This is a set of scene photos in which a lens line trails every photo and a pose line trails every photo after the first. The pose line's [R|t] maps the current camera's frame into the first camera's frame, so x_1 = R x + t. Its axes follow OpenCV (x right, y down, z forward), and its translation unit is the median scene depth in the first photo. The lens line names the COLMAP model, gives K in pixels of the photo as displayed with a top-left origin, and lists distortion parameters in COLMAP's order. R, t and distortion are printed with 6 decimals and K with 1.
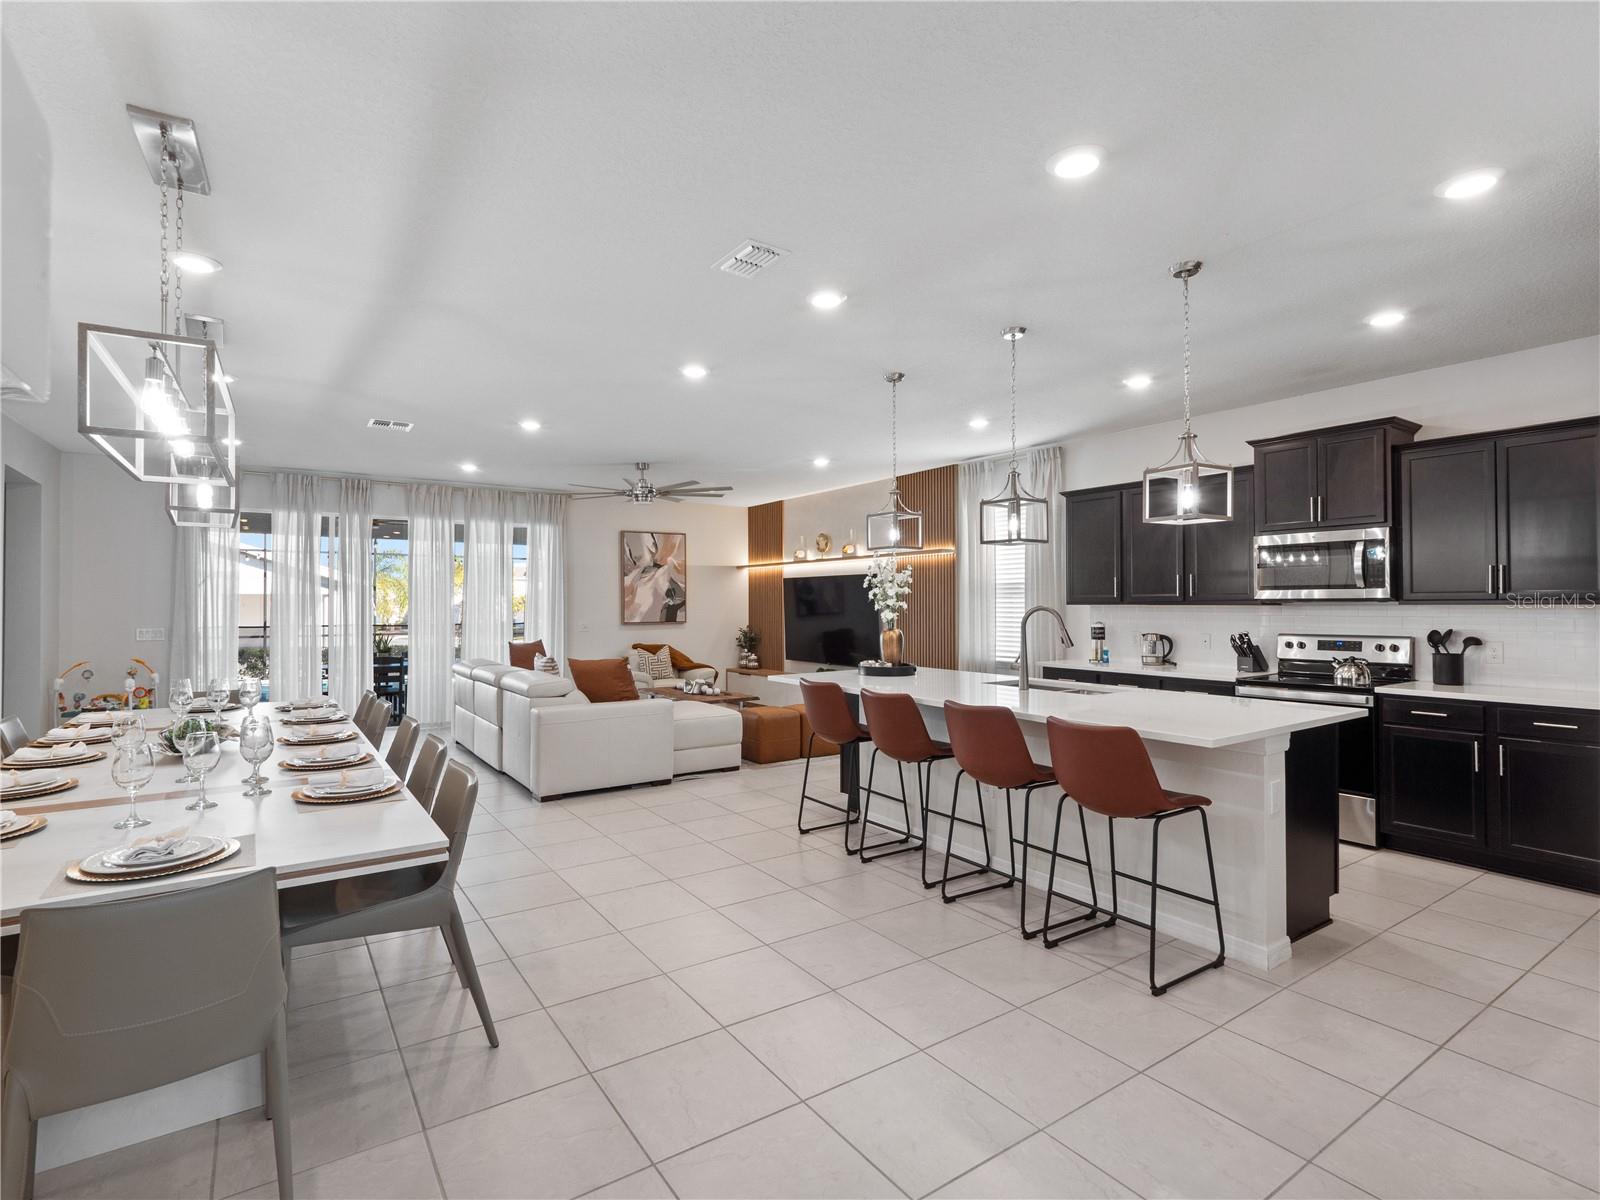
lens RADIAL K [[793.5, 0, 788.9], [0, 793.5, 594.8], [0, 0, 1]] dist [0.007122, -0.007993]
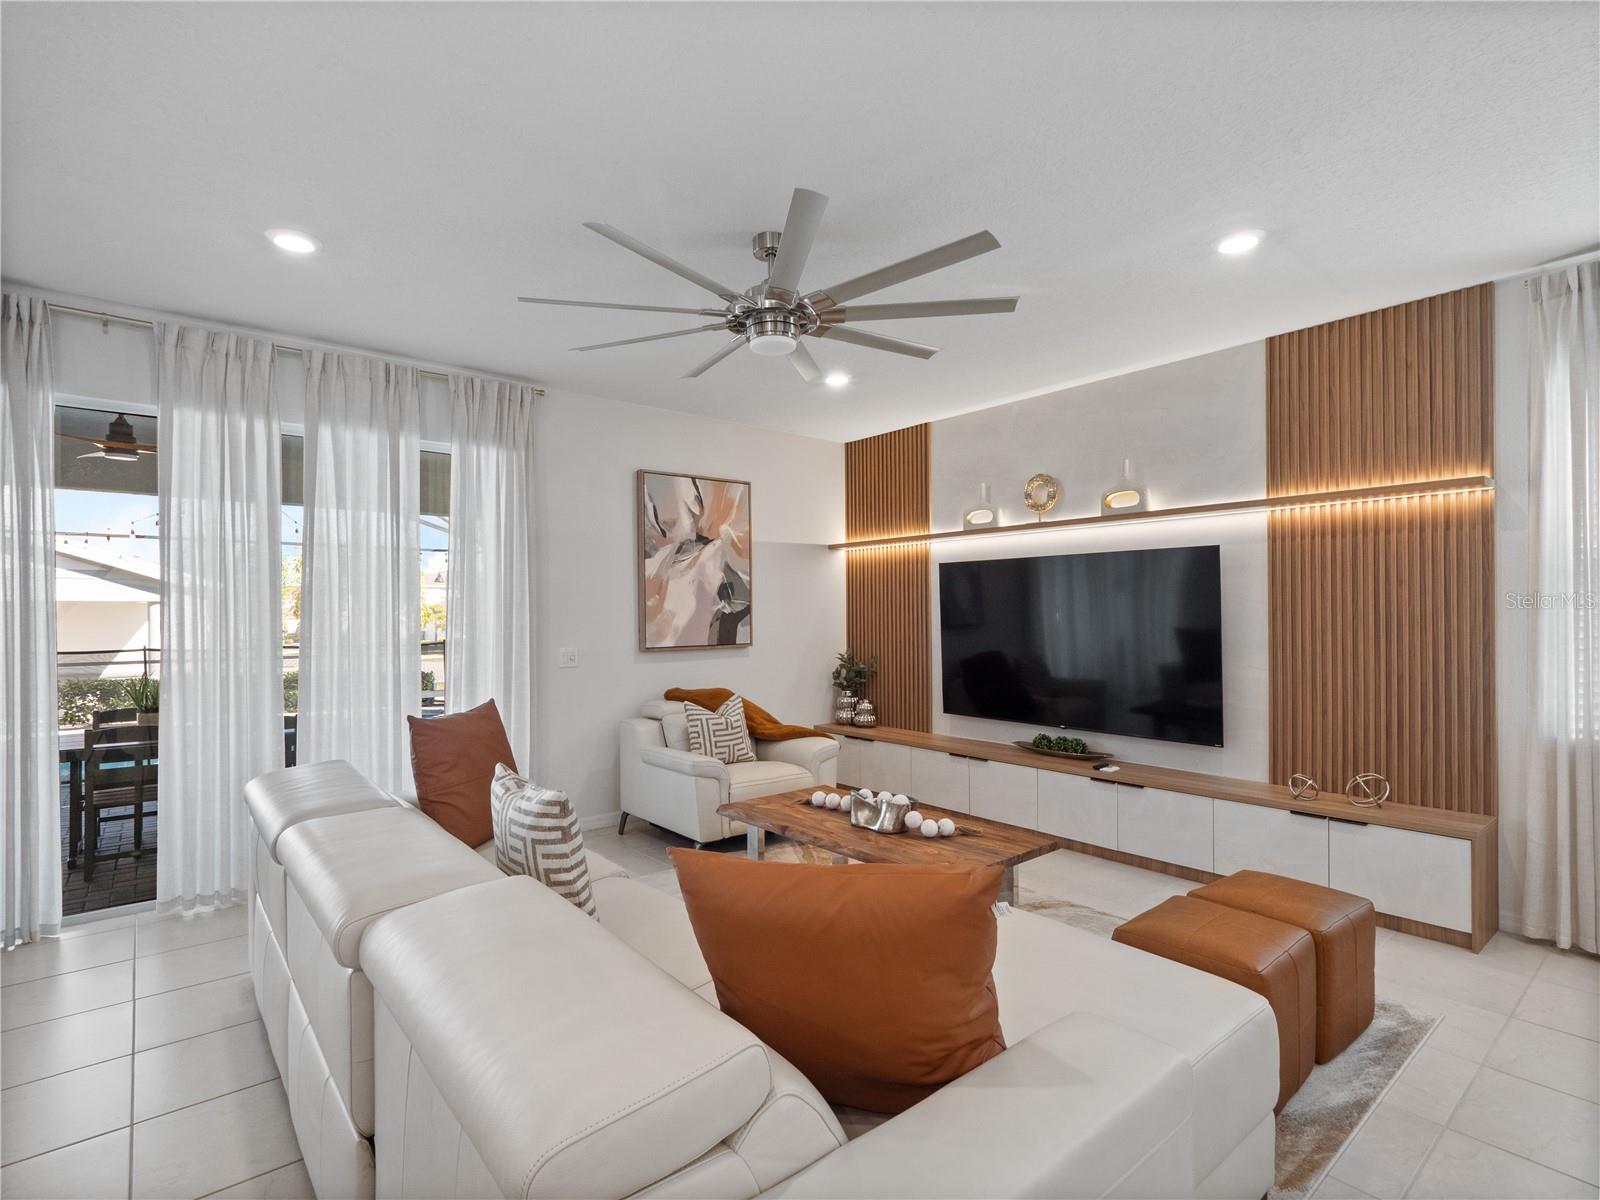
lens RADIAL K [[793.5, 0, 792.2], [0, 793.5, 612.1], [0, 0, 1]] dist [0.007122, -0.007993]
pose [[0.995100, -0.004354, 0.098775, -0.214499], [0.003256, 0.999931, 0.011280, 0.007933], [-0.098818, -0.010903, 0.995046, 0.624974]]
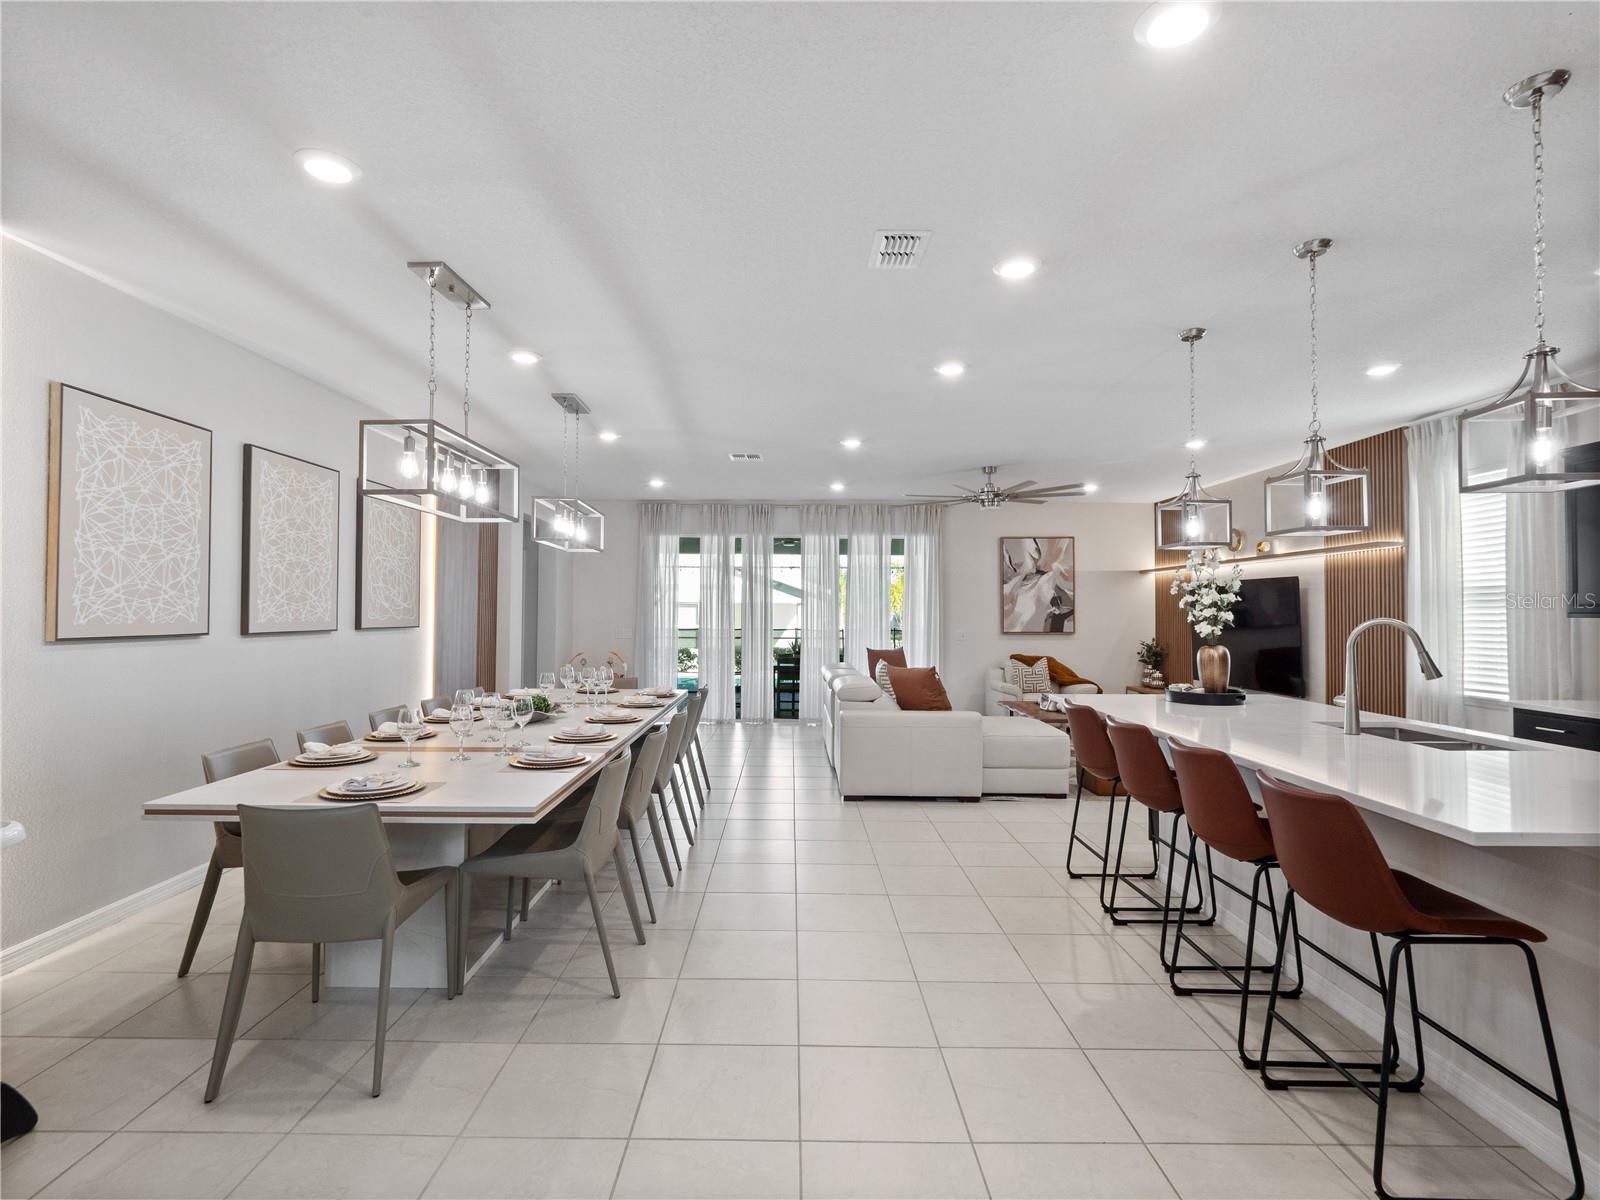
lens RADIAL K [[793.5, 0, 776.4], [0, 793.5, 596.9], [0, 0, 1]] dist [0.007122, -0.007993]
pose [[0.822273, -0.005439, -0.569067, 0.152501], [0.001097, 0.999968, -0.007972, -0.000491], [0.569092, 0.005931, 0.822252, 0.058680]]
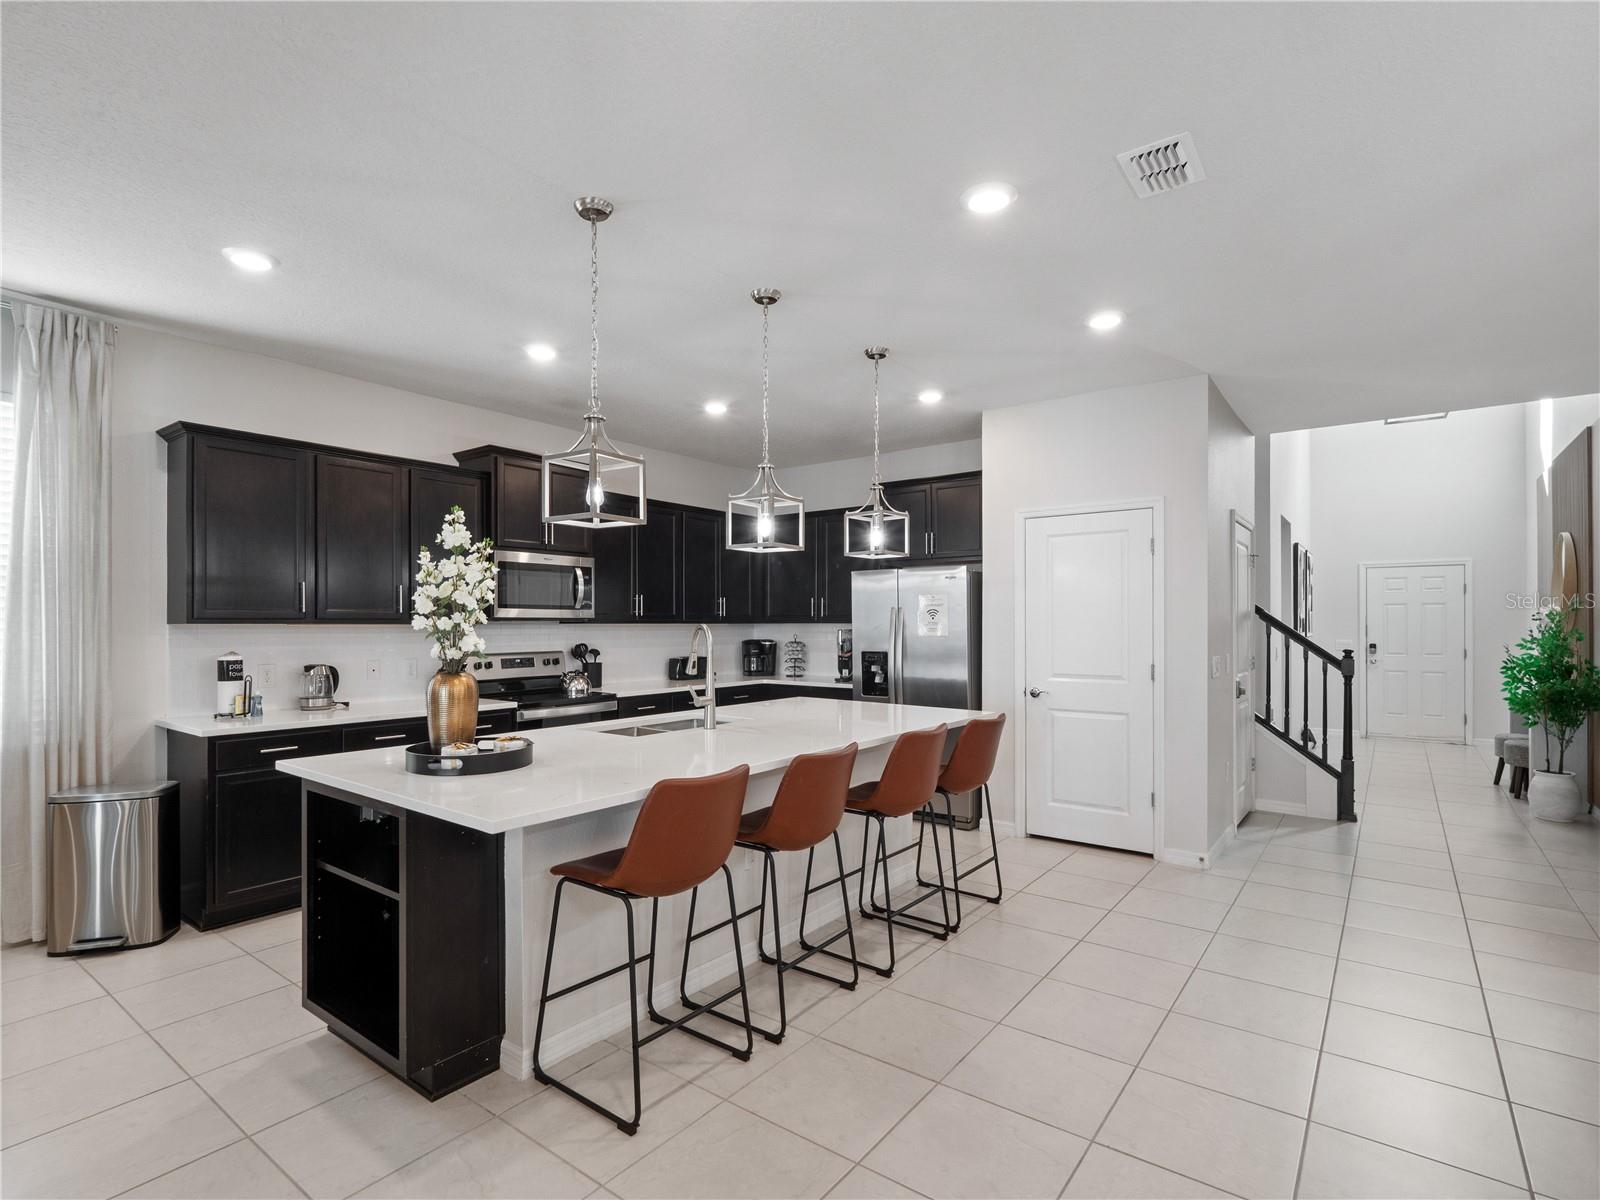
lens RADIAL K [[793.5, 0, 784.9], [0, 793.5, 606.3], [0, 0, 1]] dist [0.007122, -0.007993]
pose [[-0.322398, 0.022494, 0.946337, -0.270361], [-0.010451, 0.999572, -0.027320, 0.009123], [-0.946547, -0.018699, -0.322025, 0.653166]]
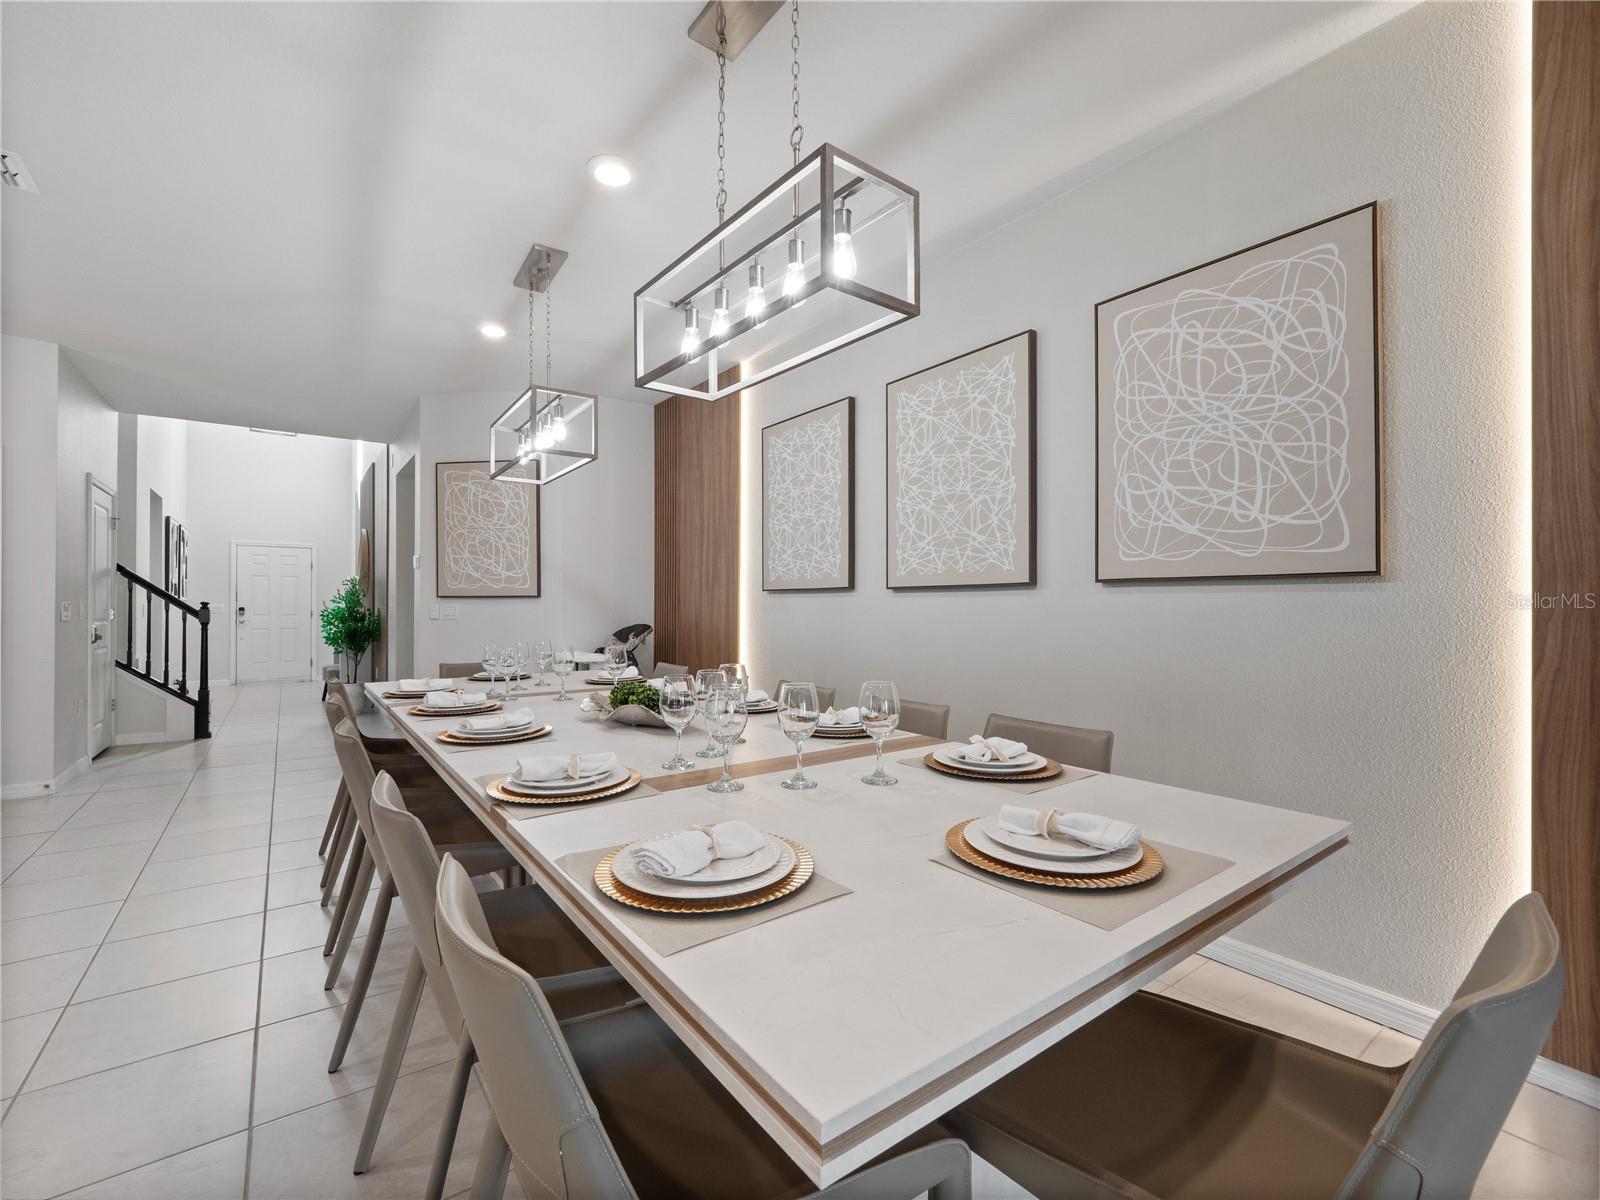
lens RADIAL K [[680.2, 0, 788.8], [0, 680.2, 607.4], [0, 0, 1]] dist [0.003021, -0.005119]
pose [[-0.998968, 0.002021, -0.045381, -0.379502], [0.002446, 0.999954, -0.009313, 0.036857], [0.045360, -0.009414, -0.998926, 0.740541]]
